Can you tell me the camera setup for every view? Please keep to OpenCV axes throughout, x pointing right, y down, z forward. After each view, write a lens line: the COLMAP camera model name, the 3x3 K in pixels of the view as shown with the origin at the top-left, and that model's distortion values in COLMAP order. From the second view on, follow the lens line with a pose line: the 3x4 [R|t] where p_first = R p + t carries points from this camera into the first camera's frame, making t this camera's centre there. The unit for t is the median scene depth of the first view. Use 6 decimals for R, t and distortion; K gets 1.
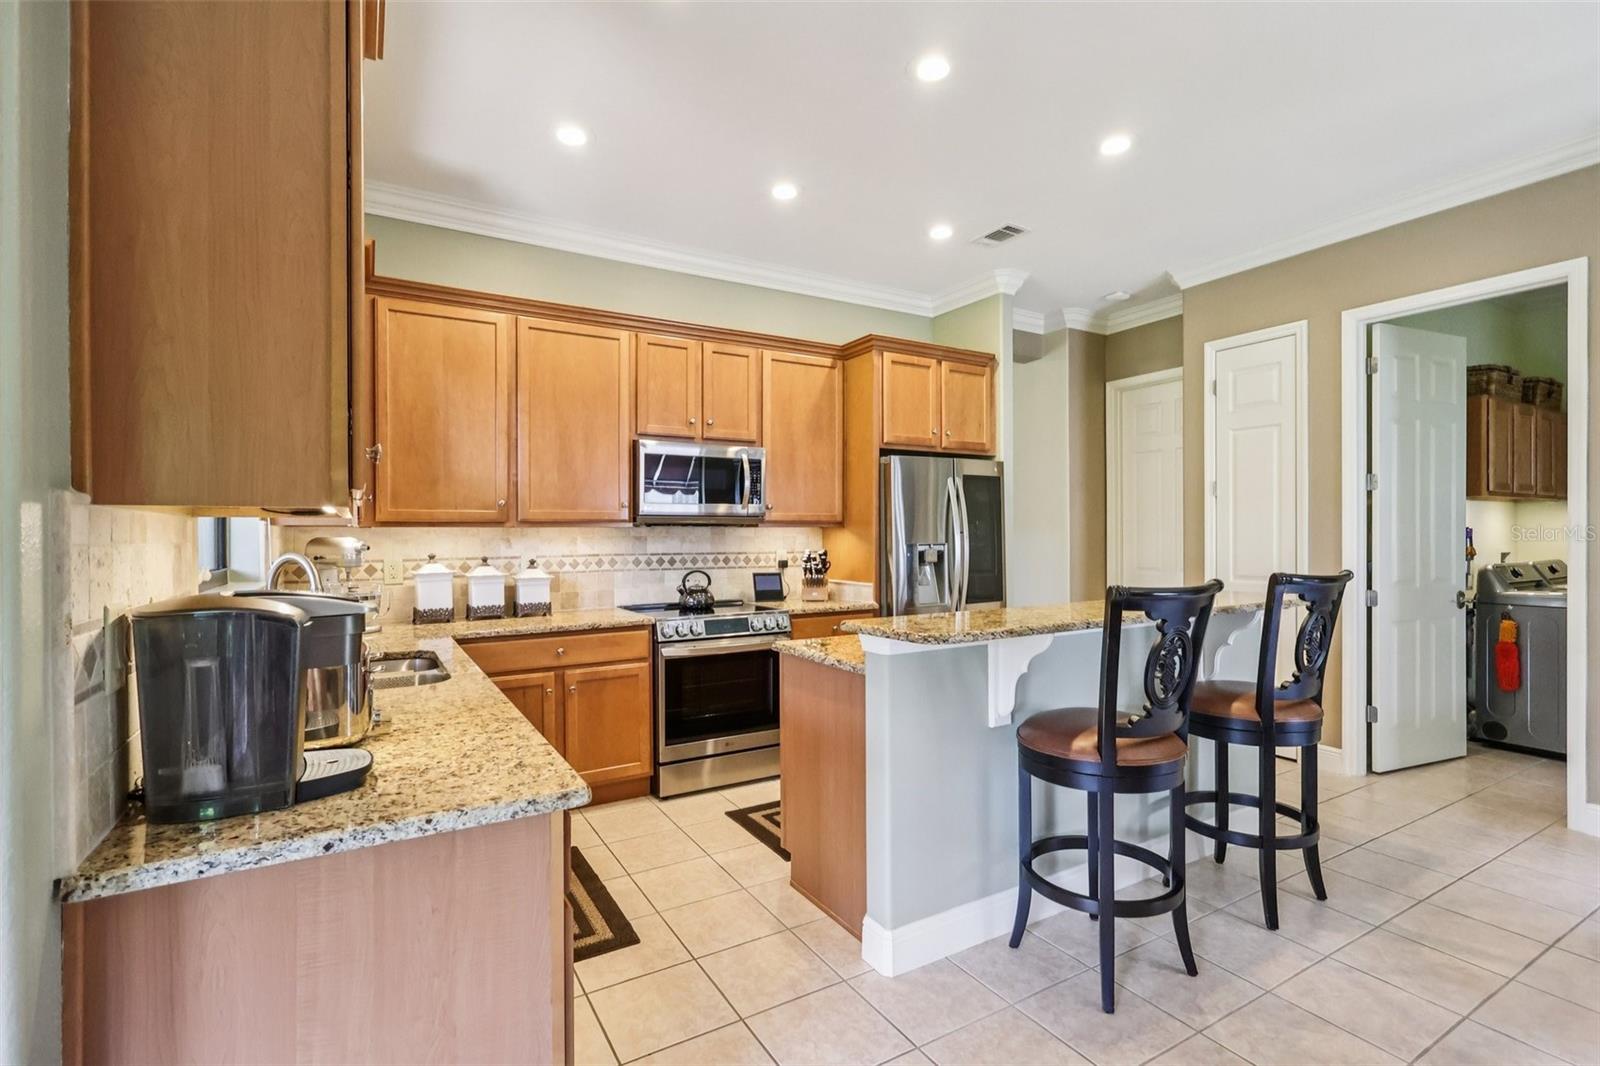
lens RADIAL K [[743.4, 0, 804.1], [0, 743.4, 536.5], [0, 0, 1]] dist [-0.001143, 0.000001]
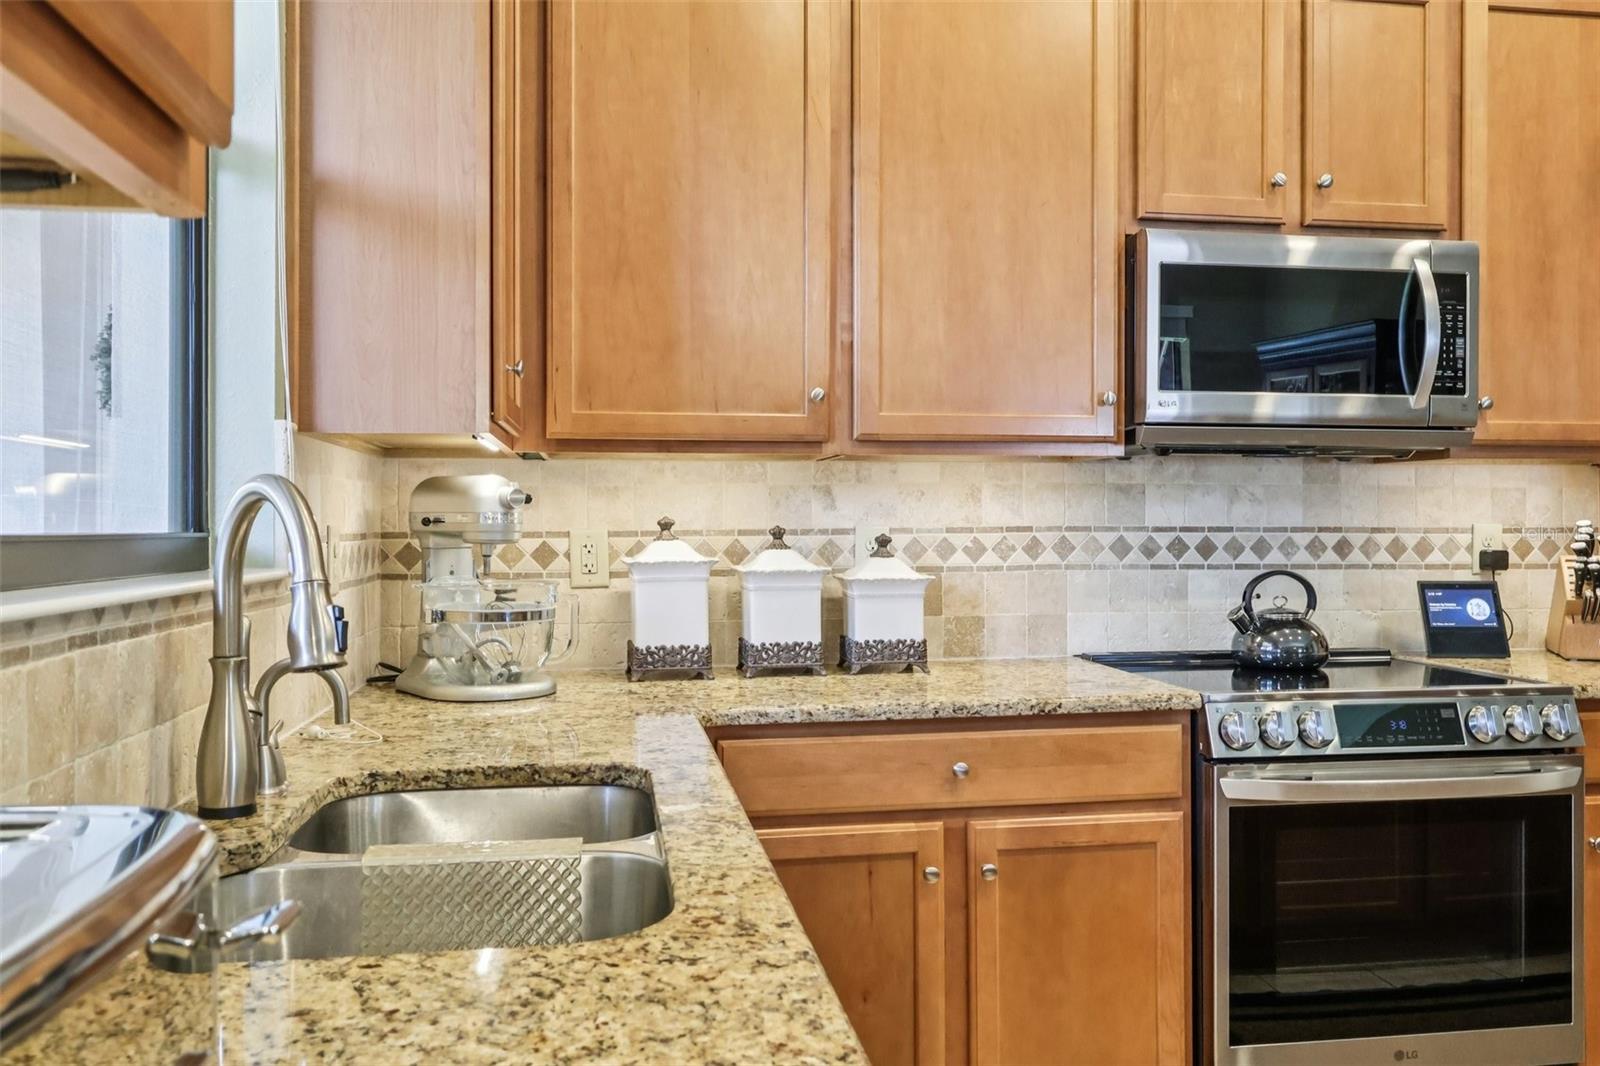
lens RADIAL K [[1261.9, 0, 801.5], [0, 1261.9, 518.9], [0, 0, 1]] dist [-0.001875, -0.000213]
pose [[0.927754, 0.001935, -0.373188, -0.141174], [-0.004056, 0.999980, -0.004899, 0.024888], [0.373171, 0.006058, 0.927743, 0.319997]]
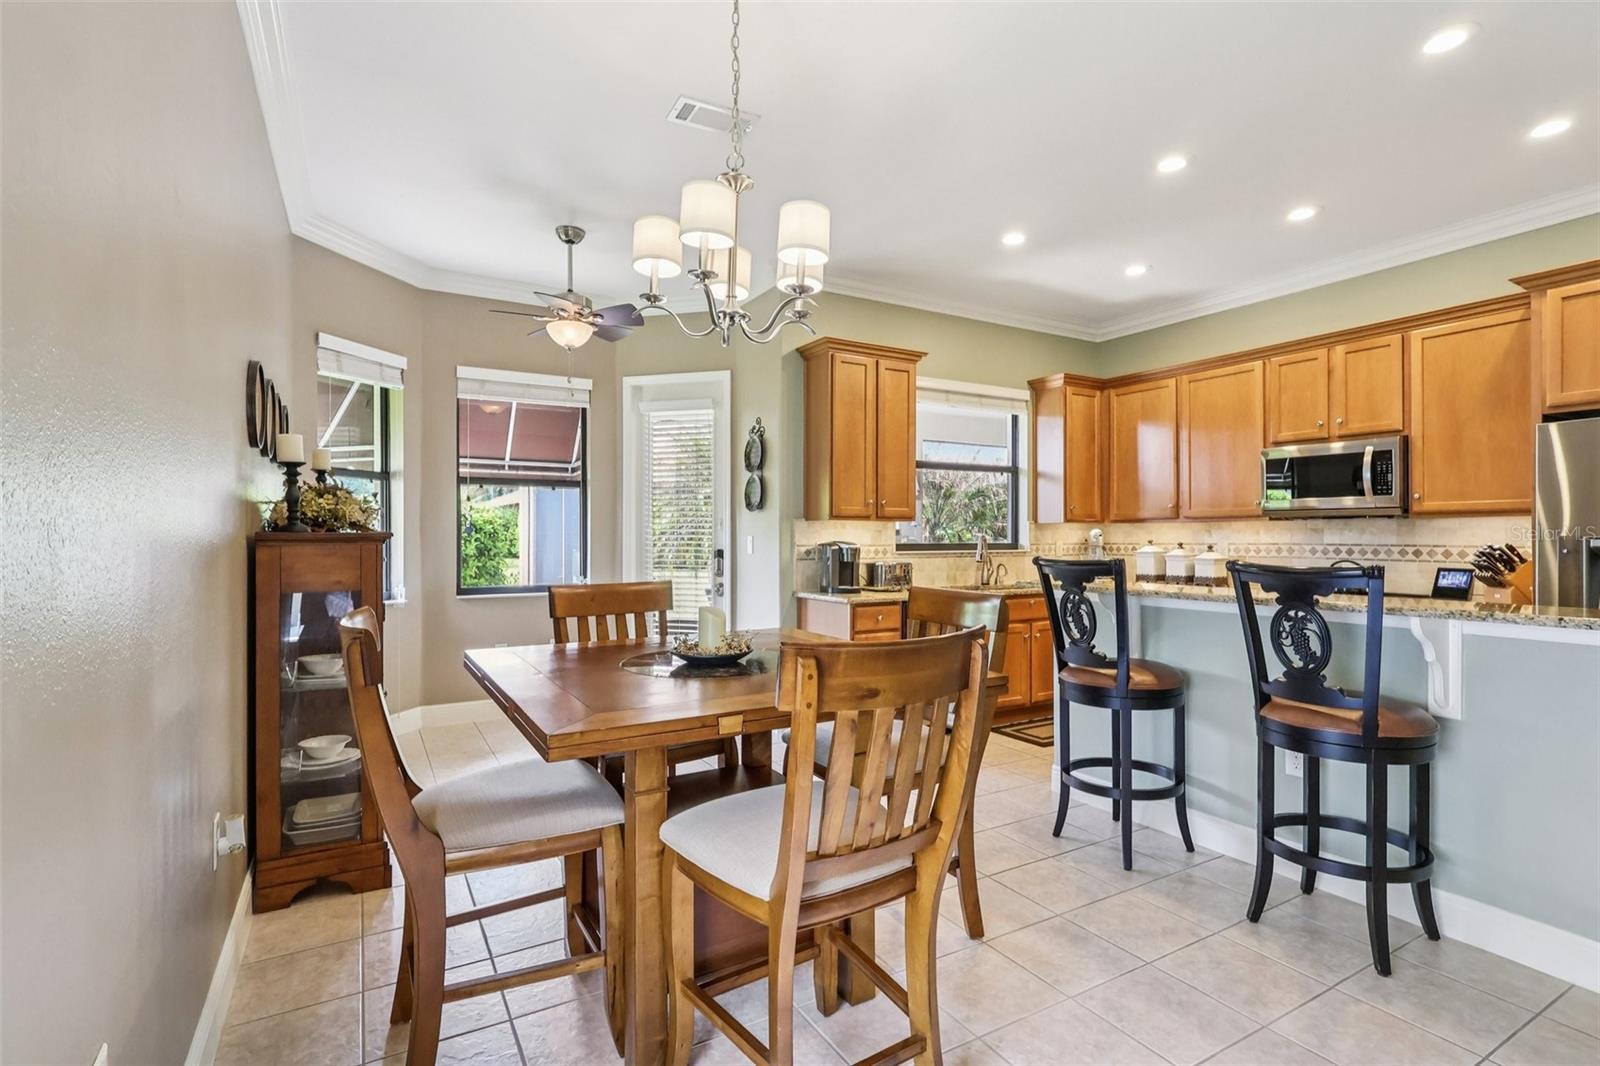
lens RADIAL K [[766.5, 0, 802.3], [0, 766.5, 531.1], [0, 0, 1]] dist [-0.003080, 0.000460]
pose [[-0.007474, -0.000820, -0.999972, 1.029133], [-0.002273, 0.999997, -0.000803, 0.007373], [0.999969, 0.002267, -0.007475, 0.253709]]
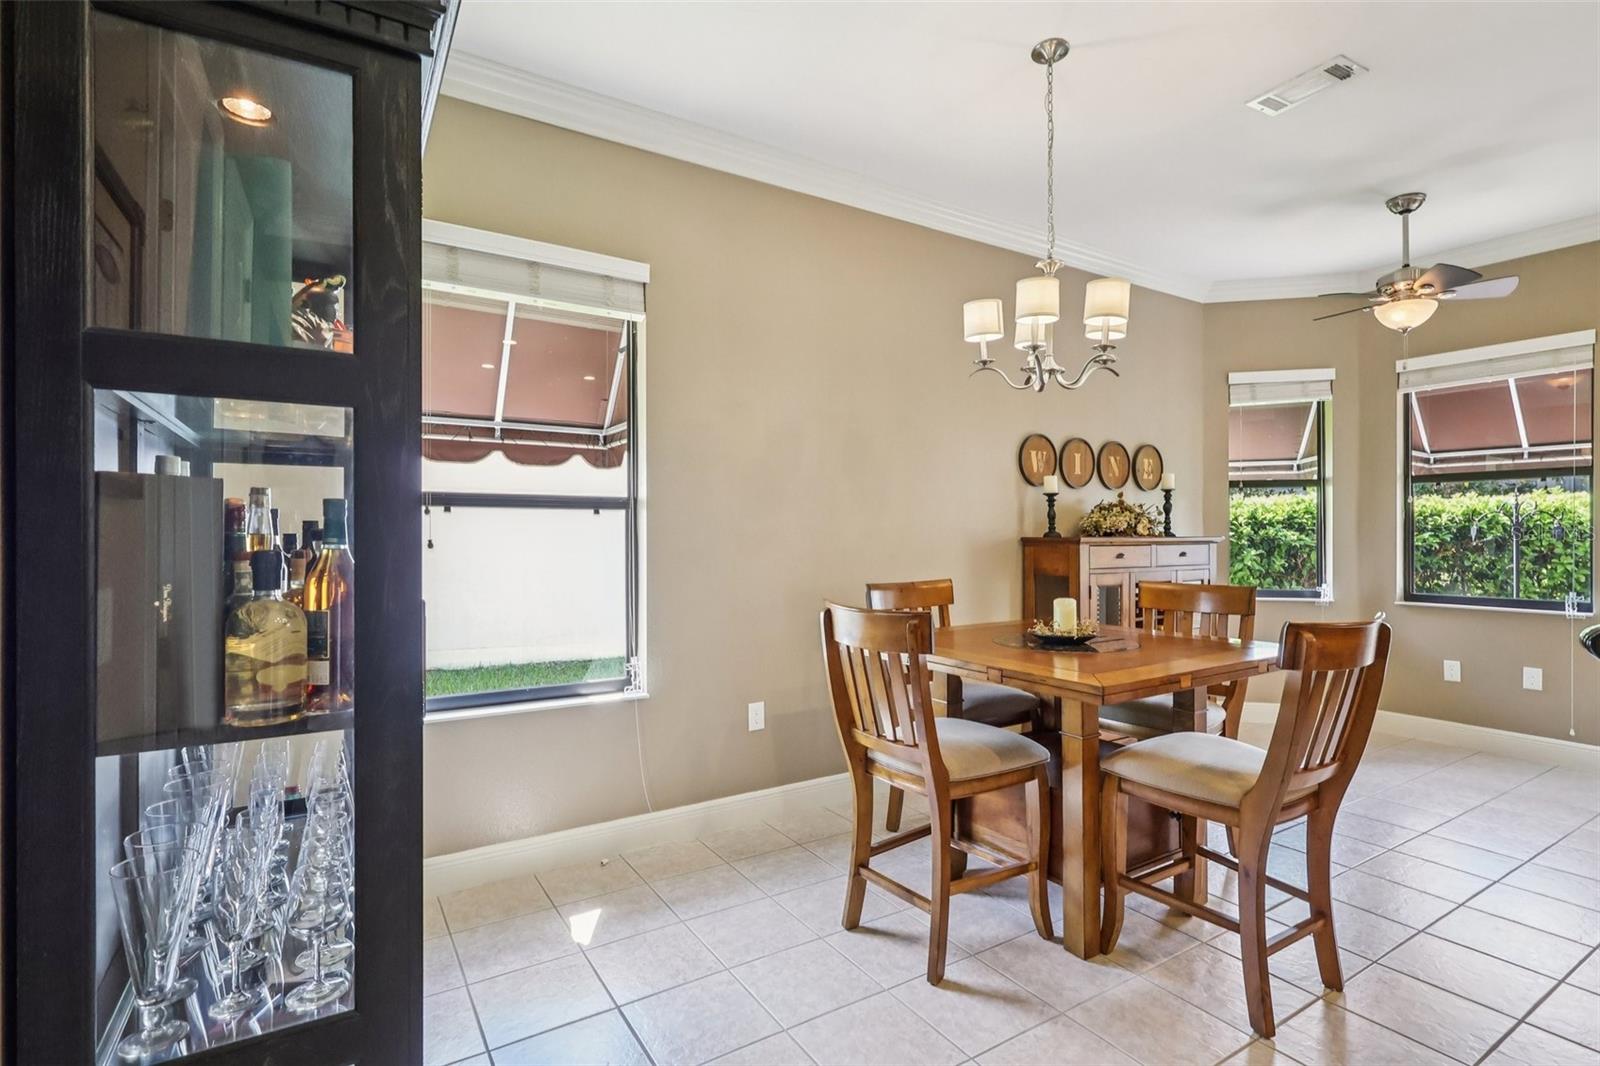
lens RADIAL K [[766.5, 0, 802.3], [0, 766.5, 531.1], [0, 0, 1]] dist [-0.003080, 0.000460]
pose [[-0.999555, 0.006775, -0.029057, 0.732491], [0.006797, 0.999977, -0.000664, -0.002401], [0.029051, -0.000861, -0.999578, 0.879444]]
